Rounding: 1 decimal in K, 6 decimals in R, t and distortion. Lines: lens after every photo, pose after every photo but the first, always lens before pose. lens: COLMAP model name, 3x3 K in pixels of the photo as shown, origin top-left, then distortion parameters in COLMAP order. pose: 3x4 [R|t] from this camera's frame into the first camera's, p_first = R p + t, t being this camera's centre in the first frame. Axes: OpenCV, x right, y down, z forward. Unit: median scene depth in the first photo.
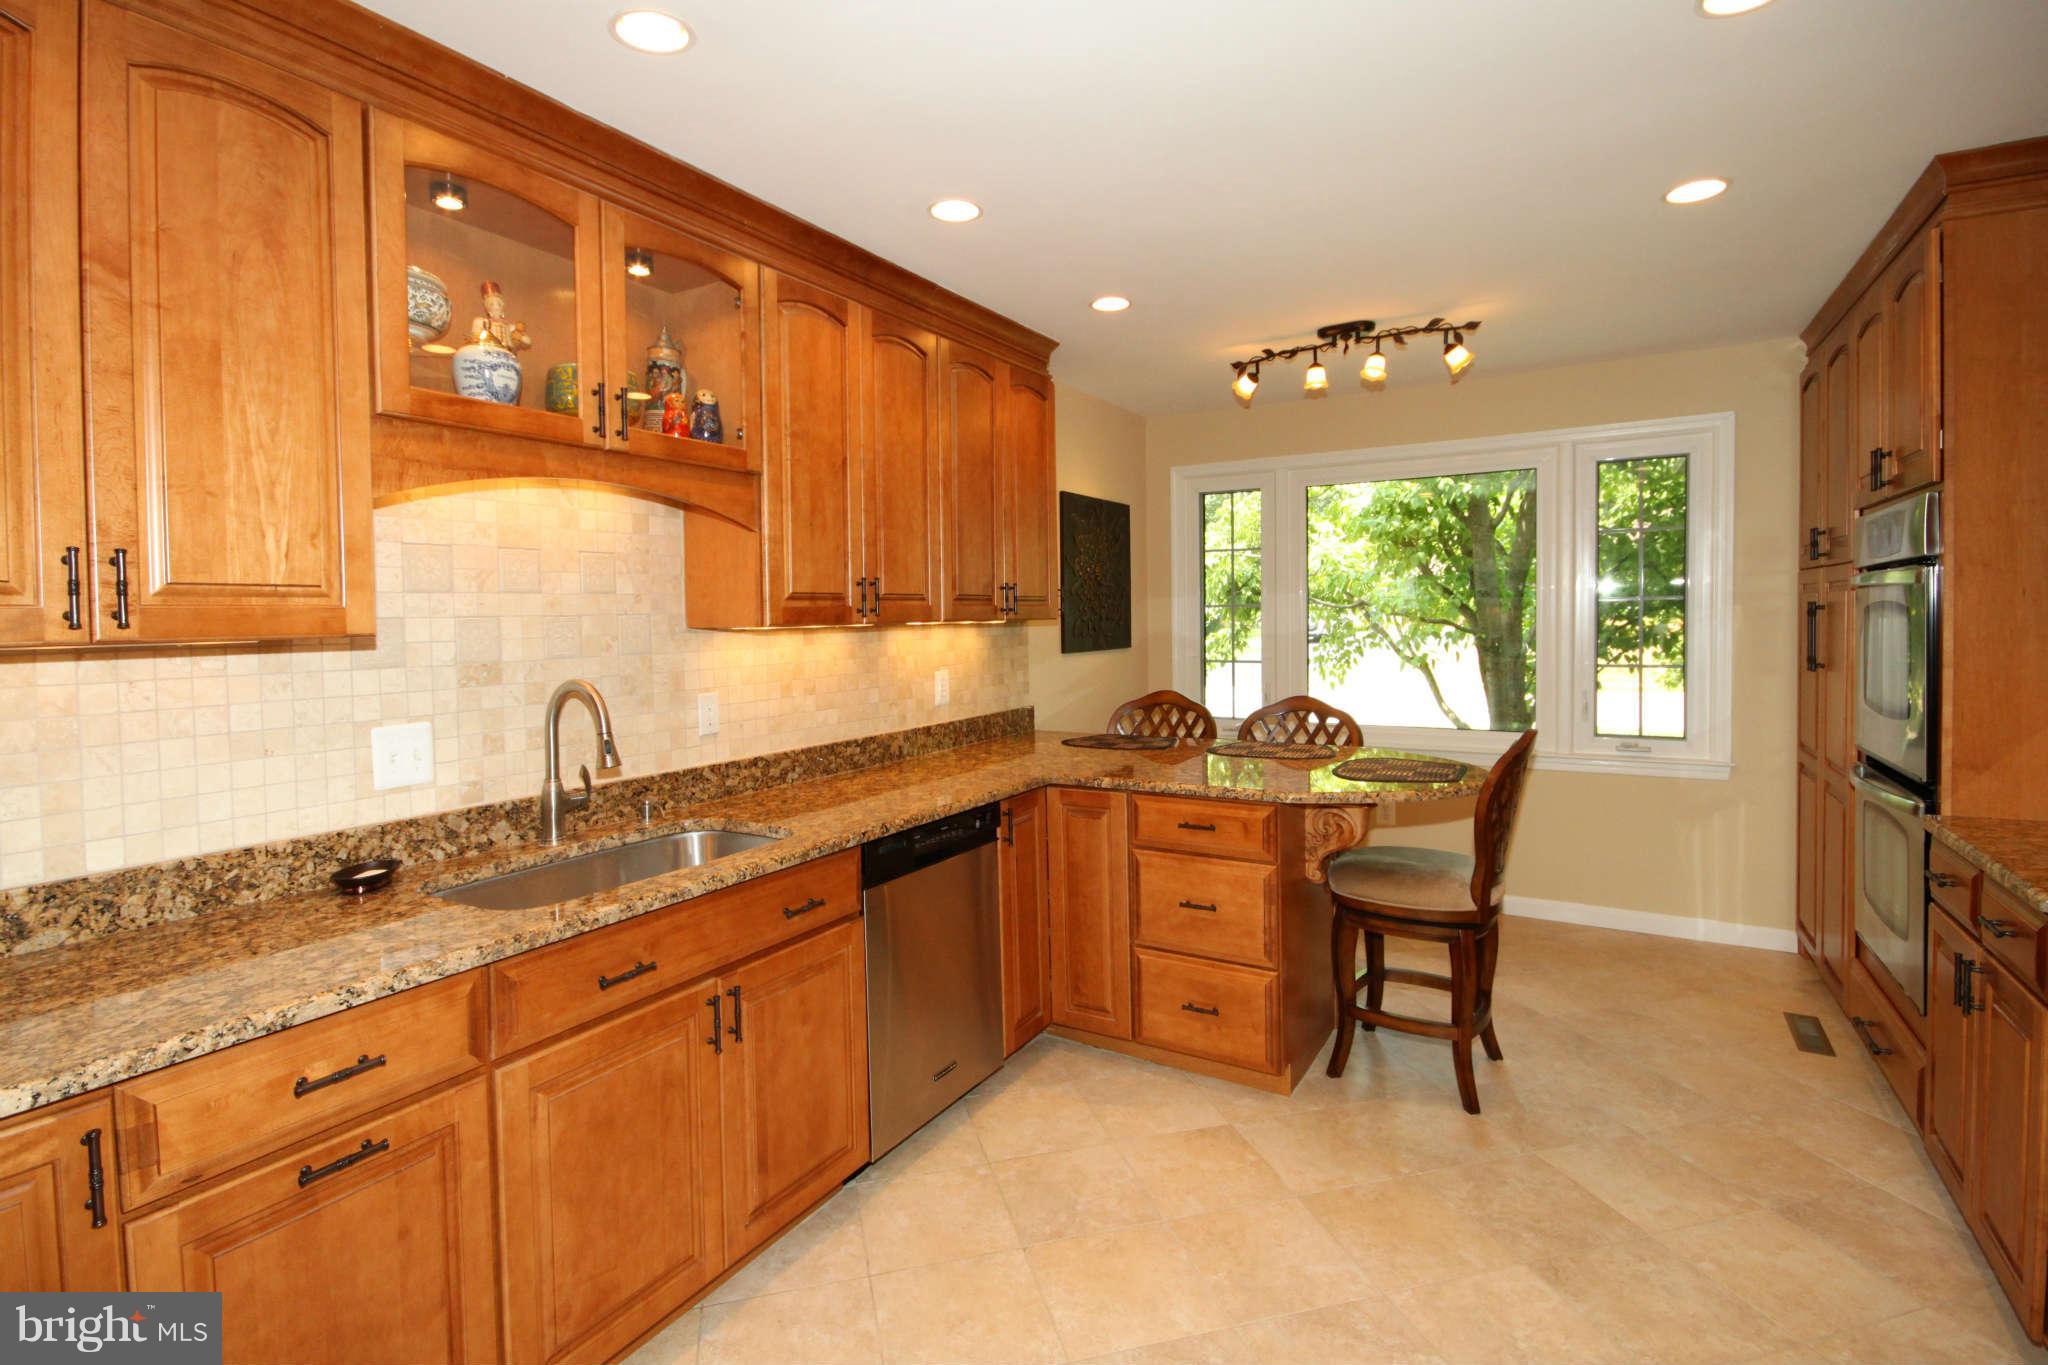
lens RADIAL K [[997.8, 0, 997.0], [0, 997.8, 619.3], [0, 0, 1]] dist [0.000474, -0.000464]
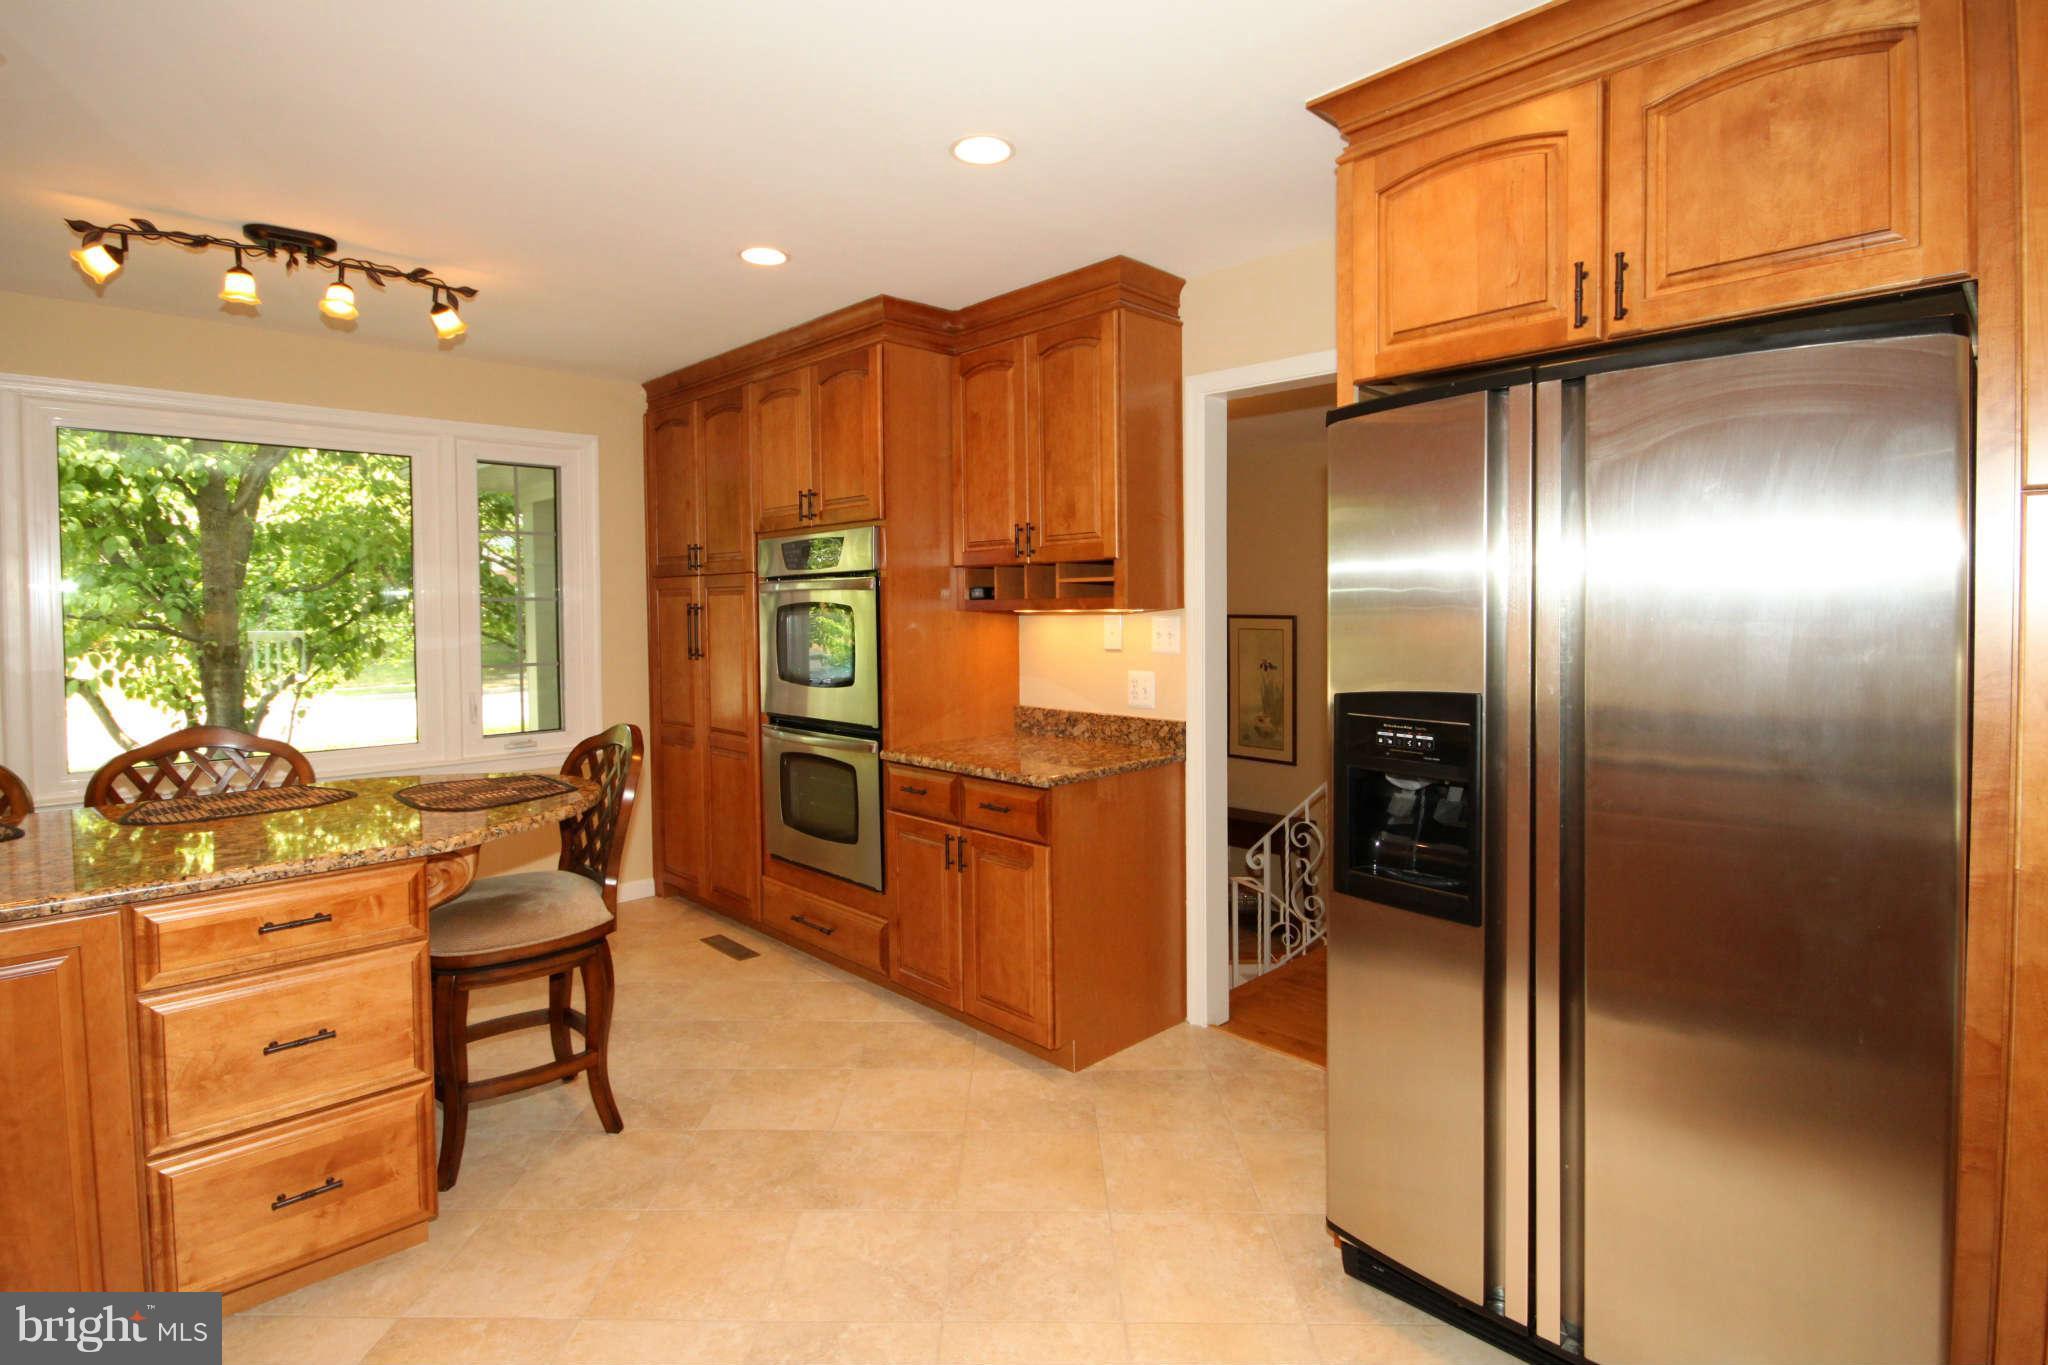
lens RADIAL K [[997.8, 0, 997.0], [0, 997.8, 619.3], [0, 0, 1]] dist [0.000474, -0.000464]
pose [[0.249968, -0.001676, 0.968253, -0.274079], [0.009284, 0.999957, -0.000666, 0.006638], [-0.968209, 0.009155, 0.249973, 0.311304]]
